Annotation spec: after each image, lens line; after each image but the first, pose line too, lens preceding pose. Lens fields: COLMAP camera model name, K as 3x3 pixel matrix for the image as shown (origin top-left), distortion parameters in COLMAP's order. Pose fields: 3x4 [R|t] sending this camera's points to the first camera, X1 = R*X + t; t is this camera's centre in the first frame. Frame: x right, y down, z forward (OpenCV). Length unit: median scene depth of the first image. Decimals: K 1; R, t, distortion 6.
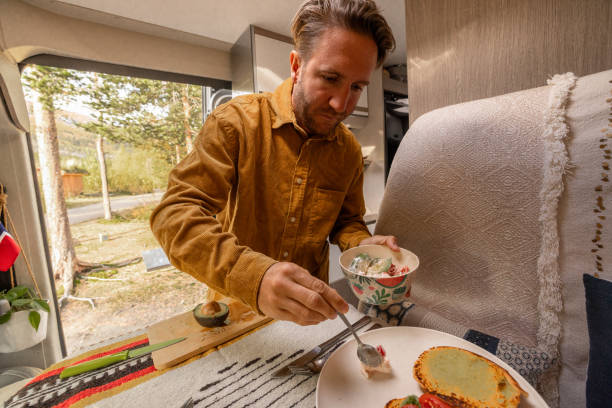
lens RADIAL K [[260.1, 0, 302.2], [0, 260.1, 200.2], [0, 0, 1]] dist [-0.009228, 0.002025]
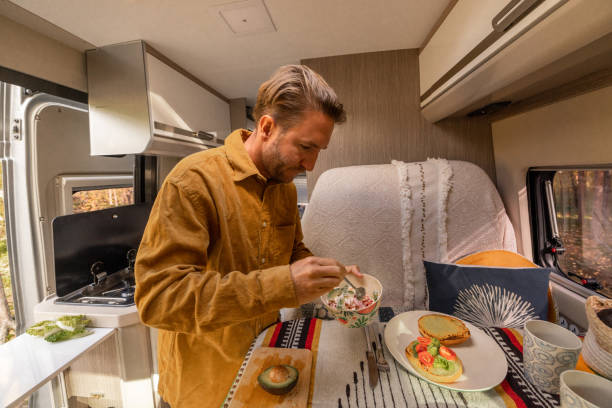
lens RADIAL K [[257.9, 0, 303.6], [0, 257.9, 198.6], [0, 0, 1]] dist [-0.002709, -0.001340]
pose [[0.689525, -0.044103, 0.722918, -0.647324], [0.080892, 0.996589, -0.016356, -0.160165], [-0.719730, 0.069756, 0.690741, 0.124448]]
